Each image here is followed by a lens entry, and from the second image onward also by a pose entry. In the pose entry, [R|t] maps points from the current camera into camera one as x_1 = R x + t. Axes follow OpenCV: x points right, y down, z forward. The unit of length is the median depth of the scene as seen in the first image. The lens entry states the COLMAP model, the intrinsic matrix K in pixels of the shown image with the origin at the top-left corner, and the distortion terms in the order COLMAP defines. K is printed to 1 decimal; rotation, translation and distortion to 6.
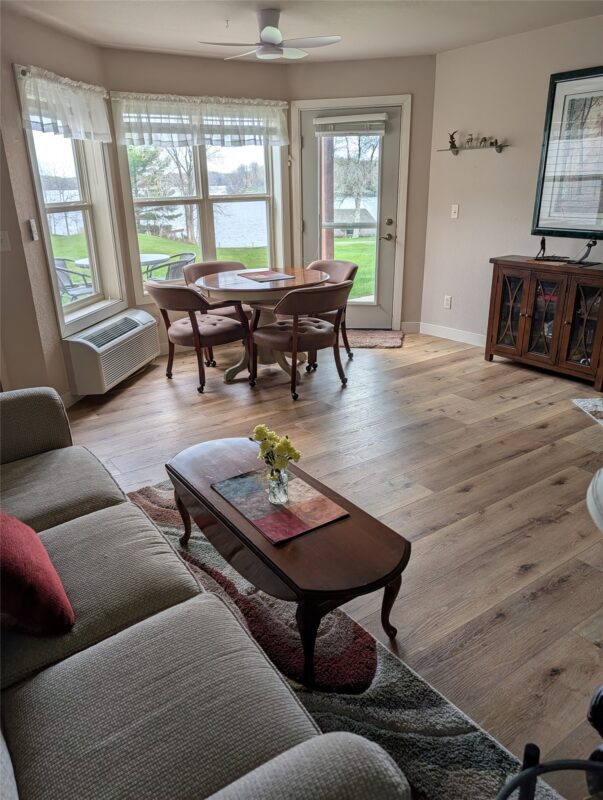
lens RADIAL K [[578.3, 0, 301.5], [0, 578.3, 400.0], [0, 0, 1]] dist [-0.006775, -0.004315]
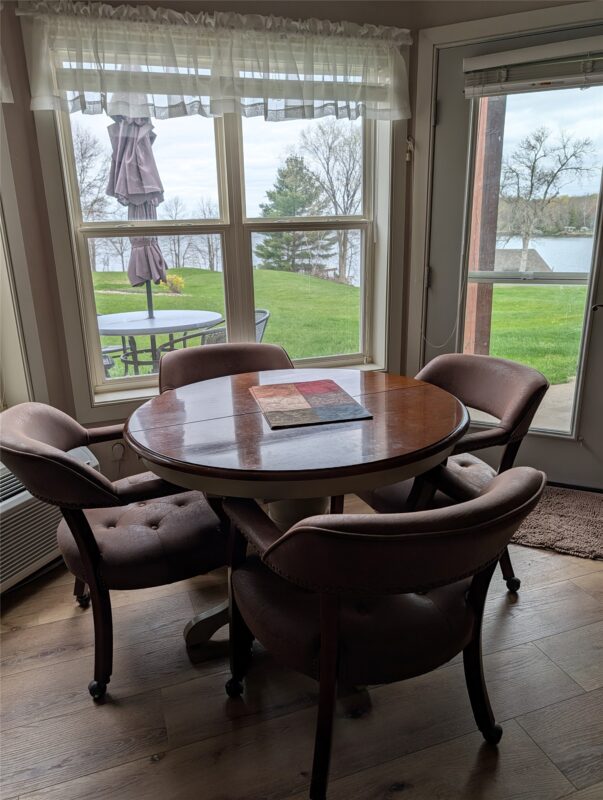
lens RADIAL K [[548.5, 0, 298.6], [0, 548.5, 384.9], [0, 0, 1]] dist [0.000043, -0.001491]
pose [[0.959406, 0.071898, -0.272711, 0.029879], [-0.092543, 0.993676, -0.063595, -0.160826], [0.266414, 0.086251, 0.959992, 0.498881]]
